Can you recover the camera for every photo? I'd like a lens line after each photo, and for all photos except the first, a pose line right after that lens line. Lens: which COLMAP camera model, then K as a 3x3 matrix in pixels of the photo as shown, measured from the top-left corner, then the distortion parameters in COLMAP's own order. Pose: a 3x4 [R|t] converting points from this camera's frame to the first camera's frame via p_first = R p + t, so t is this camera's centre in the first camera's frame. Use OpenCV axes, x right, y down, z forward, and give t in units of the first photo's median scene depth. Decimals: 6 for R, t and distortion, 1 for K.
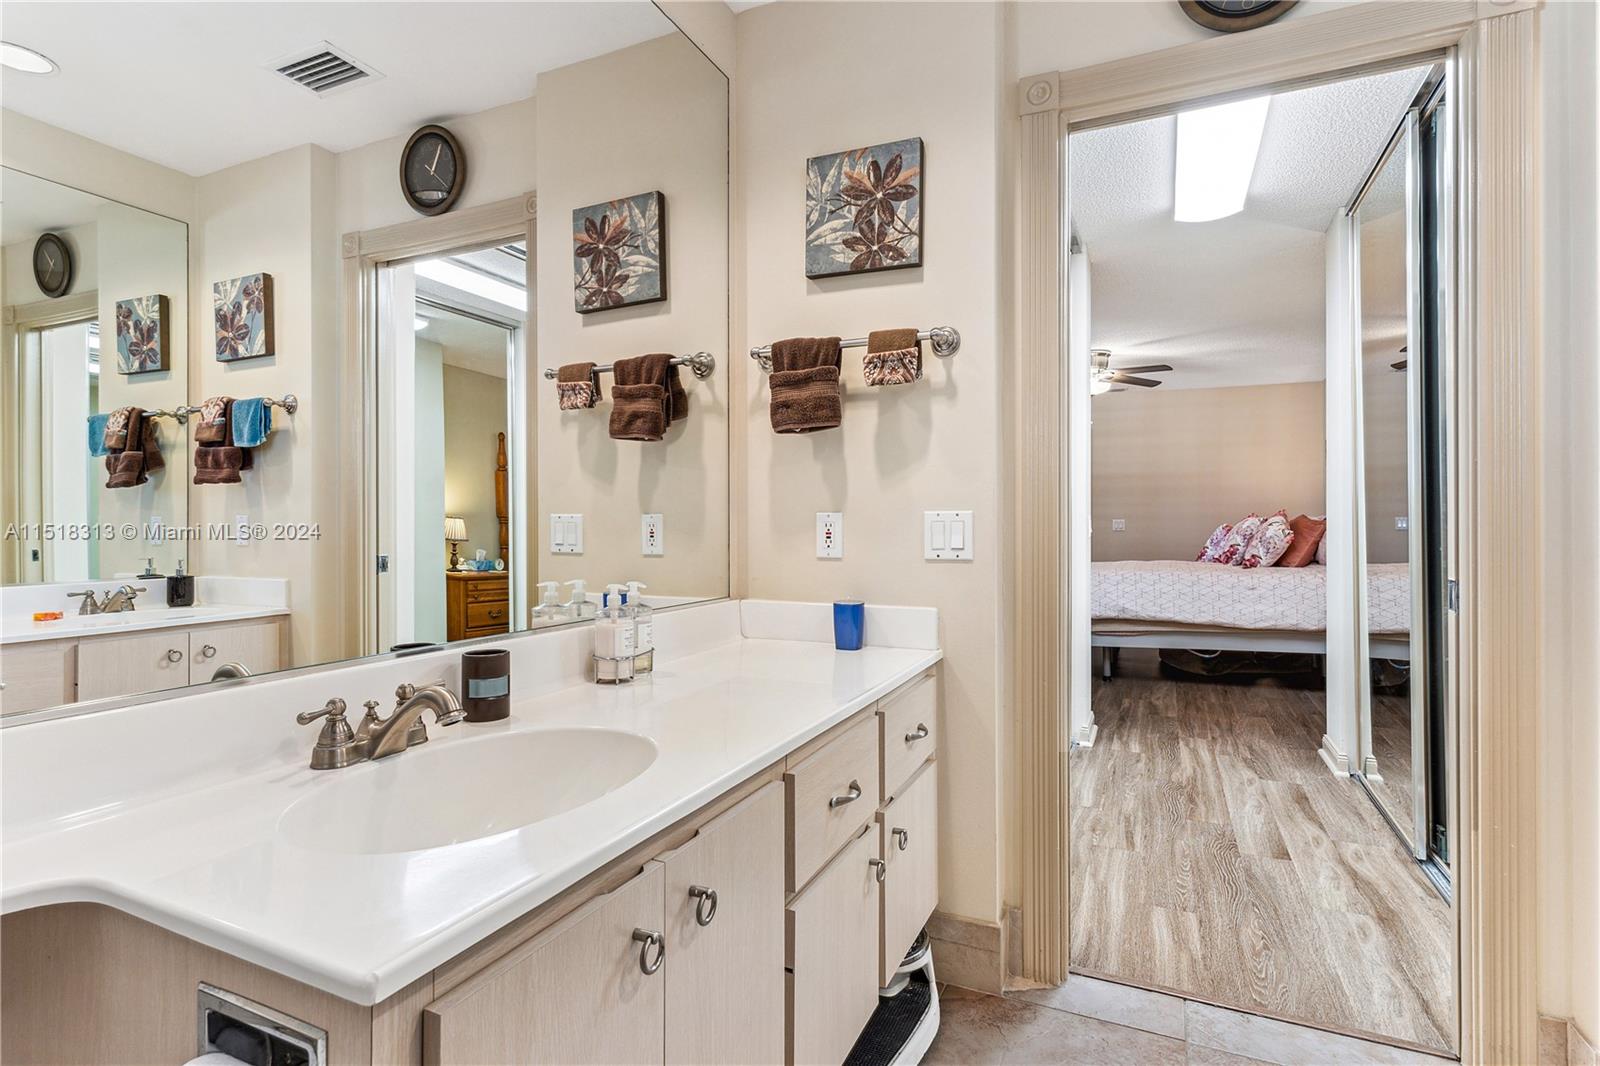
lens RADIAL K [[819.8, 0, 788.4], [0, 819.8, 530.9], [0, 0, 1]] dist [0.004482, -0.000816]
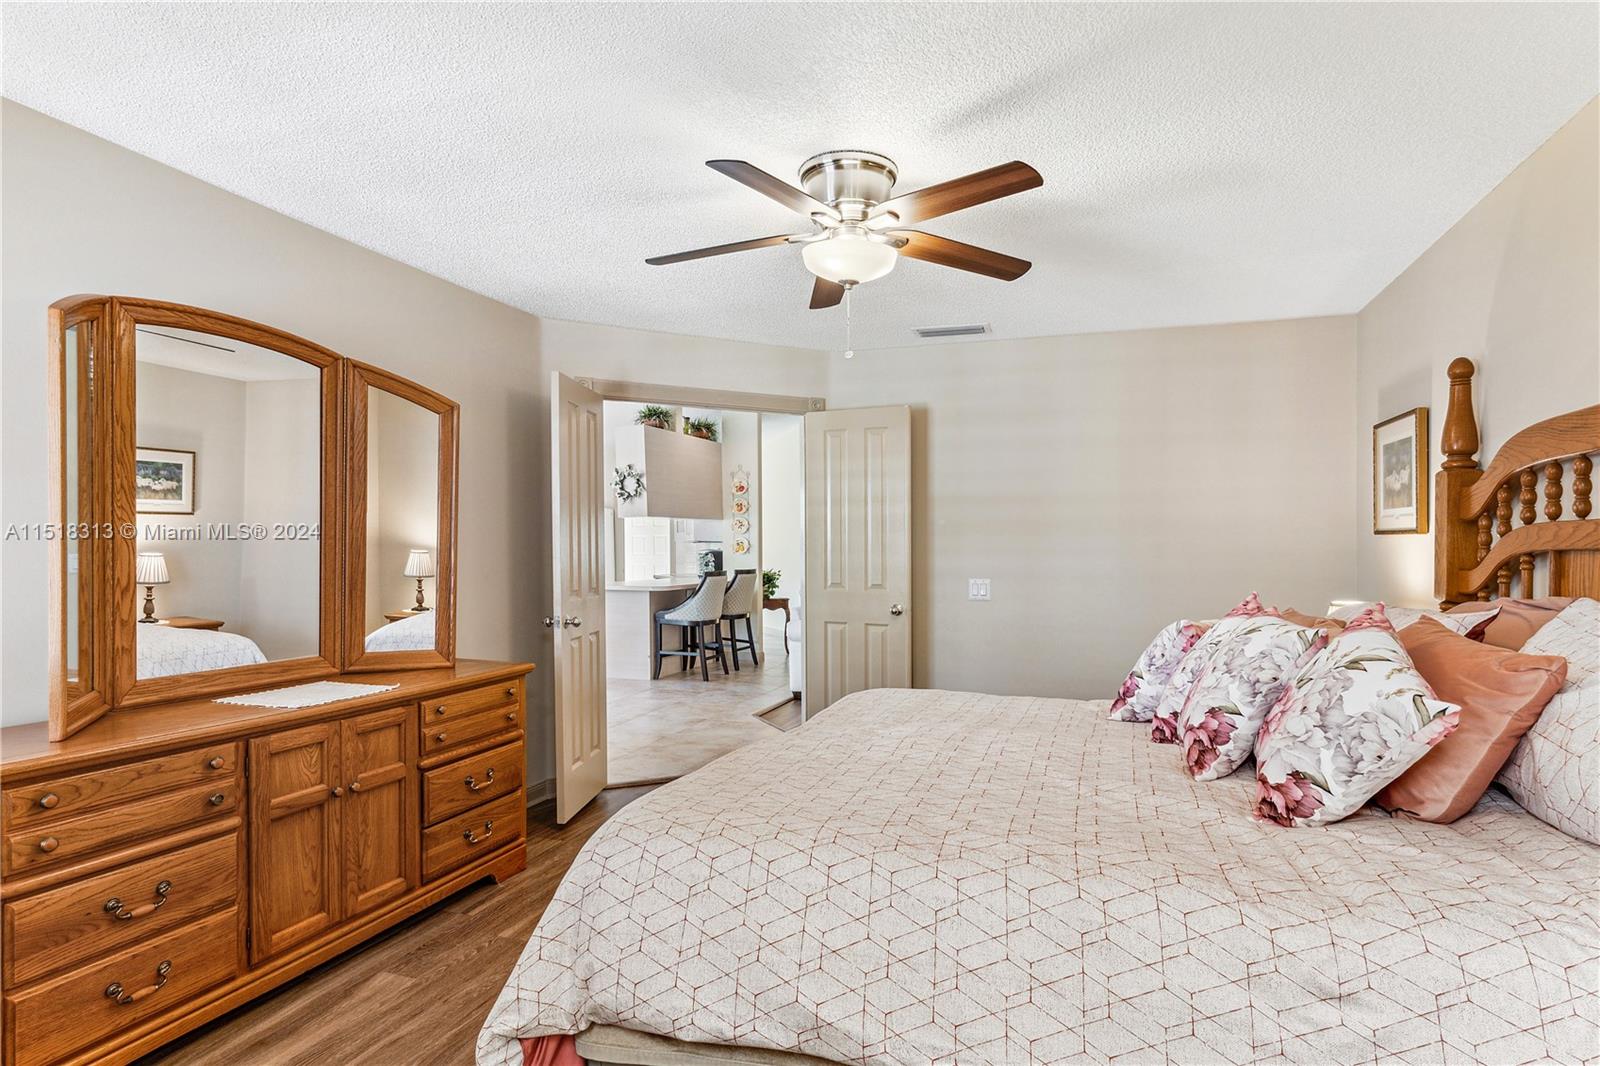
lens RADIAL K [[819.8, 0, 788.4], [0, 819.8, 530.9], [0, 0, 1]] dist [0.004482, -0.000816]
pose [[0.997599, 0.005817, 0.069004, 0.358278], [-0.003810, 0.999567, -0.029179, -0.044031], [-0.069144, 0.028846, 0.997190, 0.702692]]
